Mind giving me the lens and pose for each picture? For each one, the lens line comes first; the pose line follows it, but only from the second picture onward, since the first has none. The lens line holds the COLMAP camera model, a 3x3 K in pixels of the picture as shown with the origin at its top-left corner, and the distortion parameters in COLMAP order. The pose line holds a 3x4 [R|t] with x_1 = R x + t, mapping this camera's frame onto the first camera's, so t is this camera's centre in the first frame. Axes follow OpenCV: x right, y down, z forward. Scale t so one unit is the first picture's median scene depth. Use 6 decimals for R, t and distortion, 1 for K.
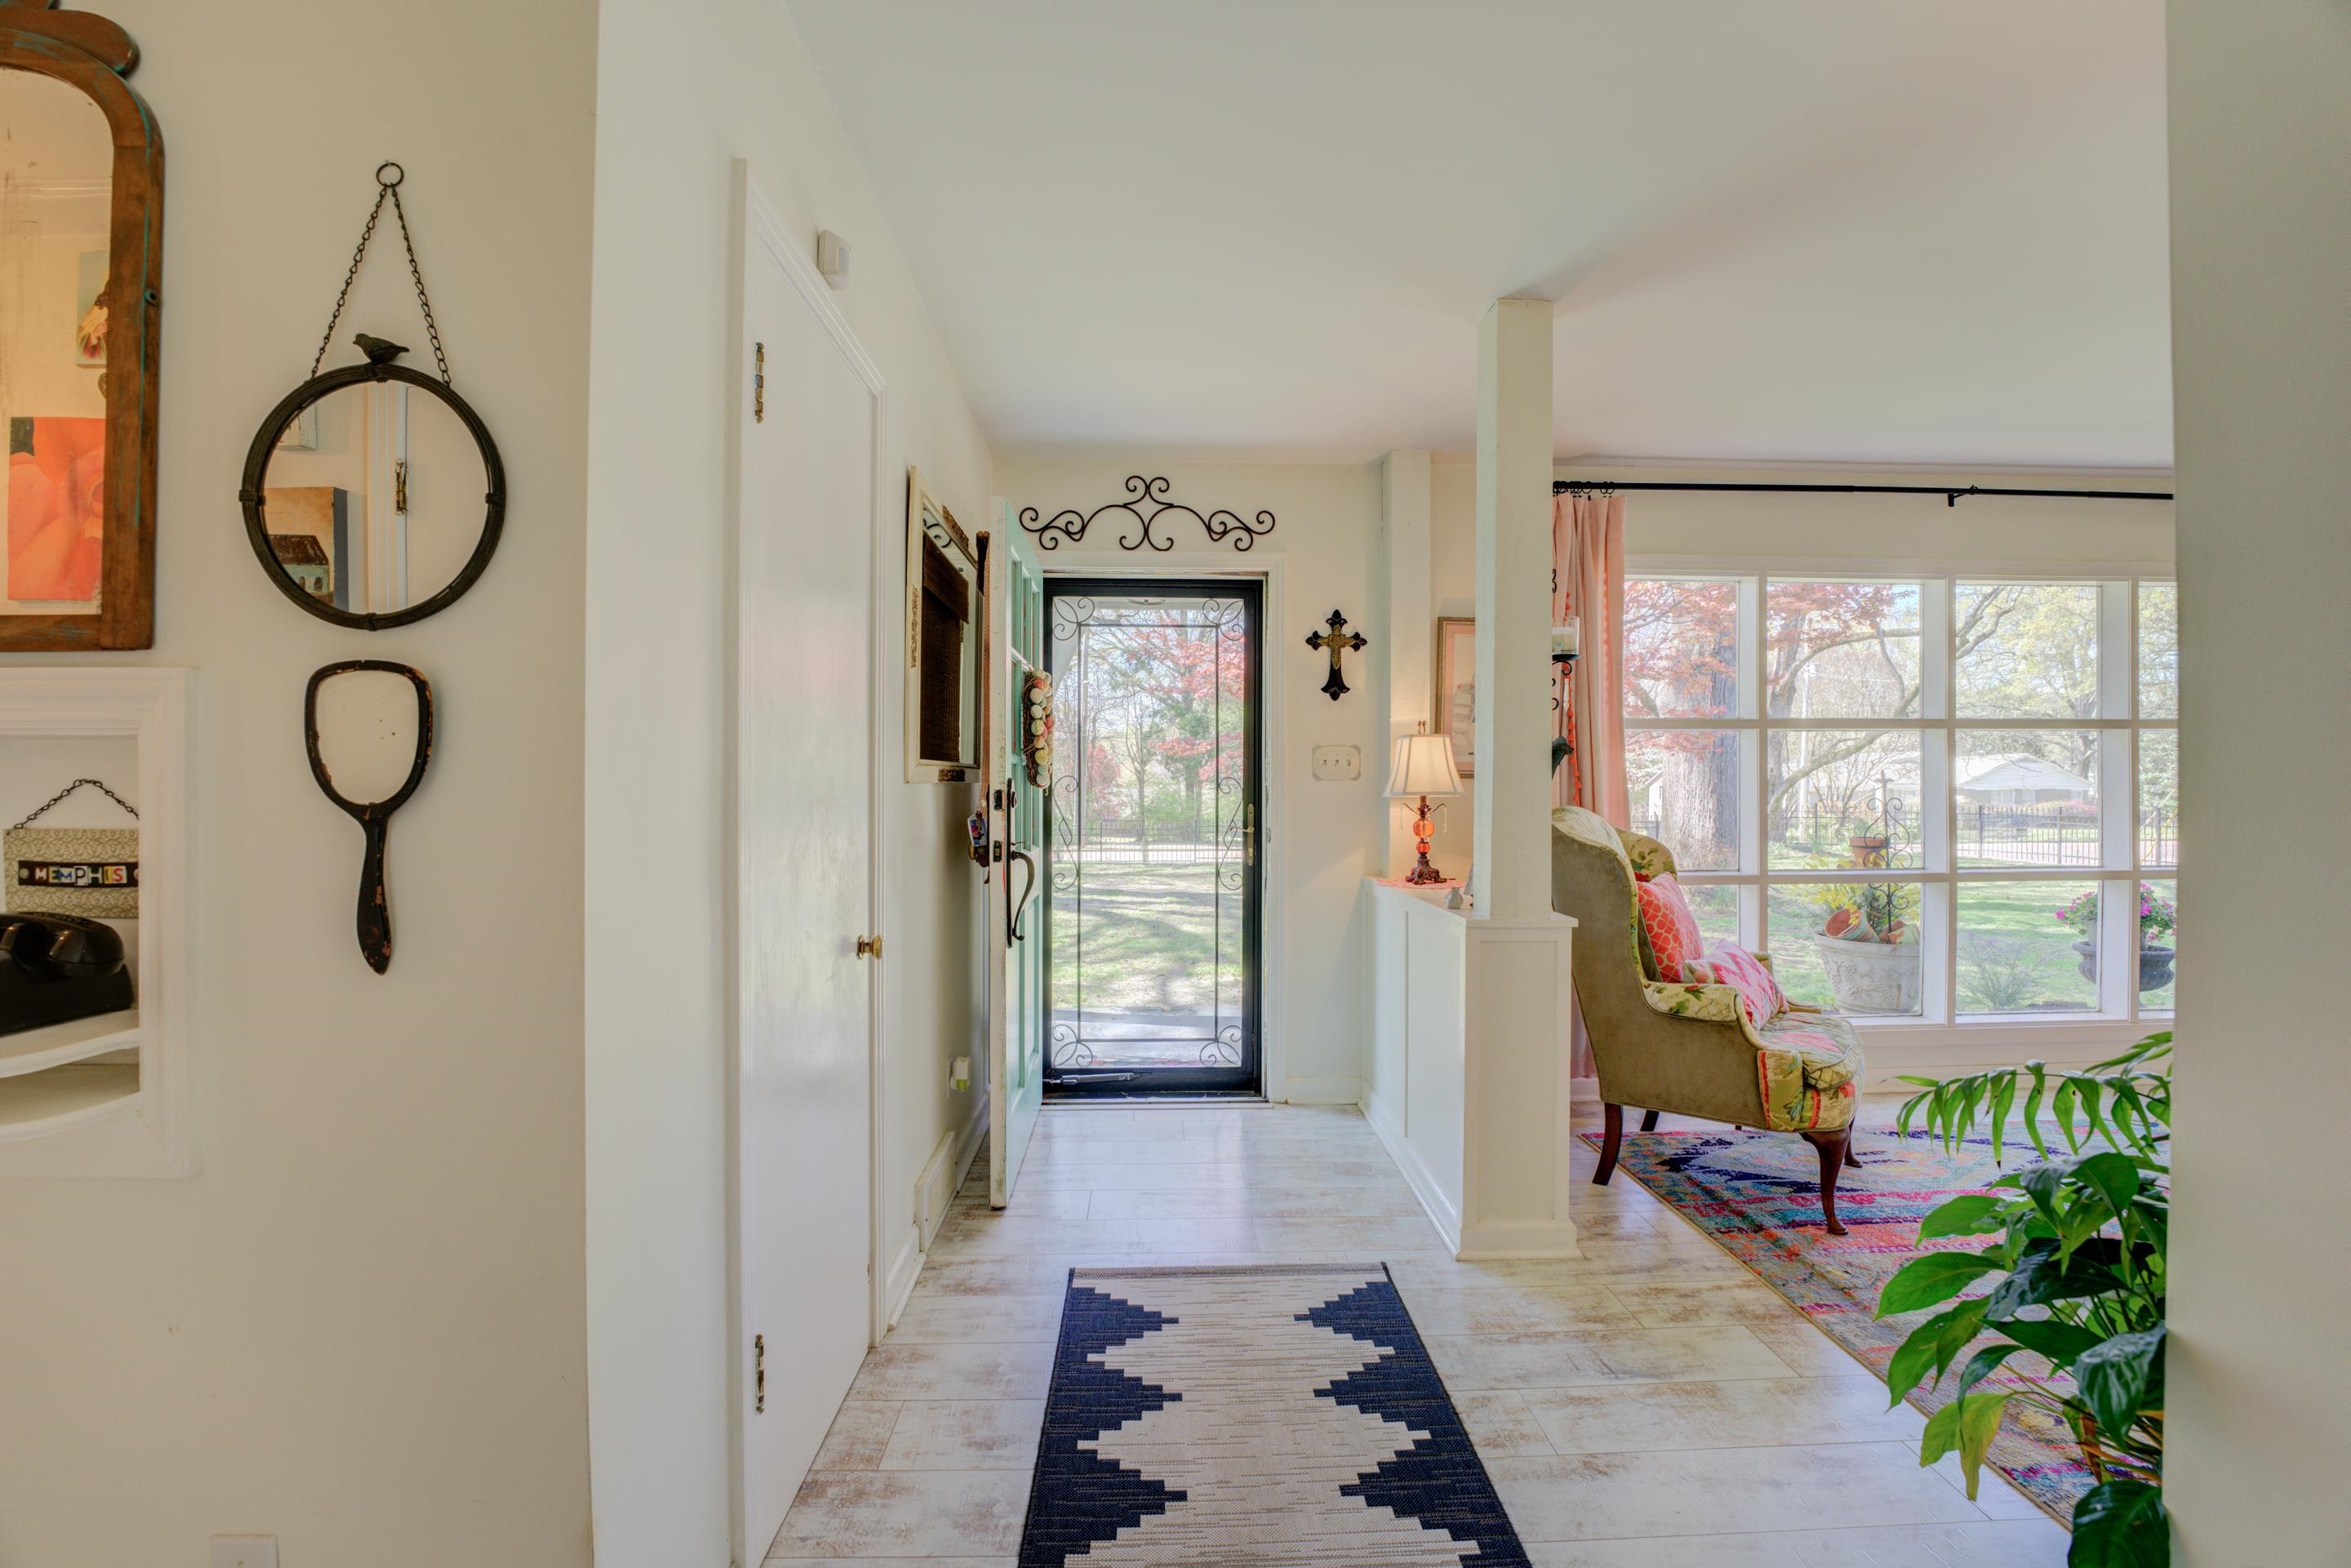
lens RADIAL K [[953.5, 0, 1171.8], [0, 953.5, 782.7], [0, 0, 1]] dist [-0.020669, 0.002764]
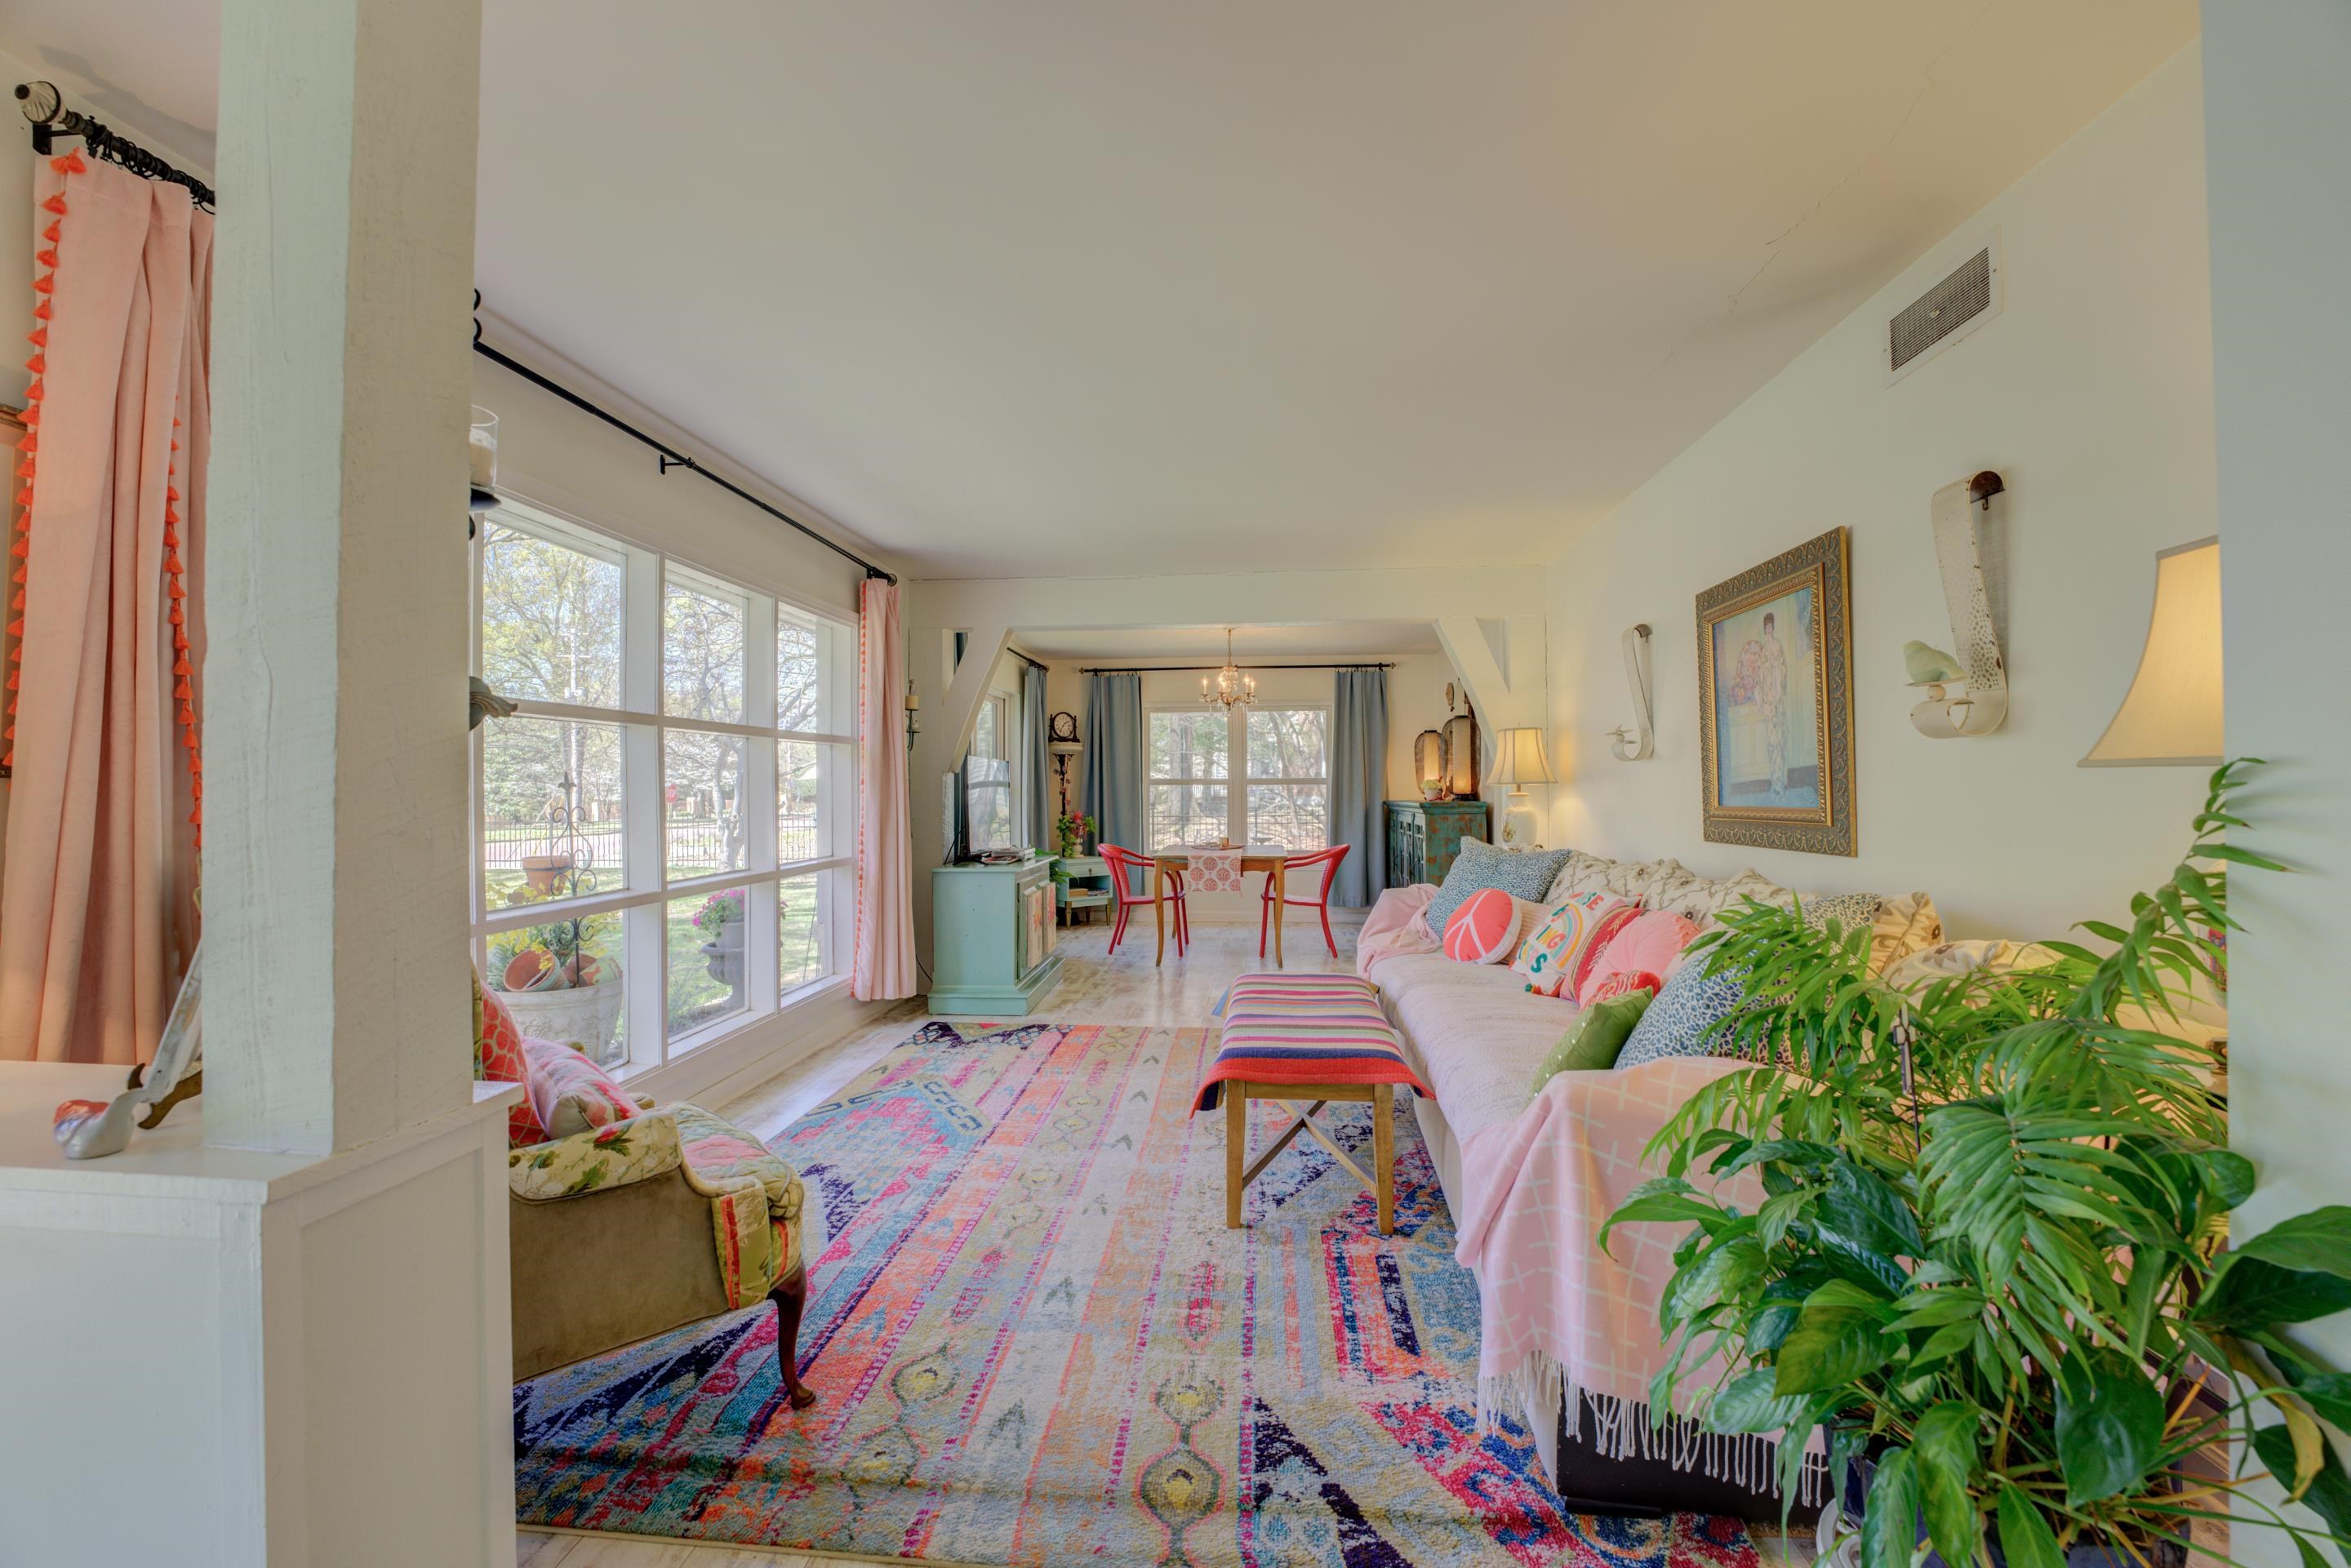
lens RADIAL K [[953.5, 0, 1157.3], [0, 953.5, 791.2], [0, 0, 1]] dist [-0.020669, 0.002764]
pose [[0.129364, -0.002822, 0.991593, 0.016063], [0.004709, 0.999986, 0.002232, 0.003845], [-0.991586, 0.004381, 0.129376, 0.577631]]
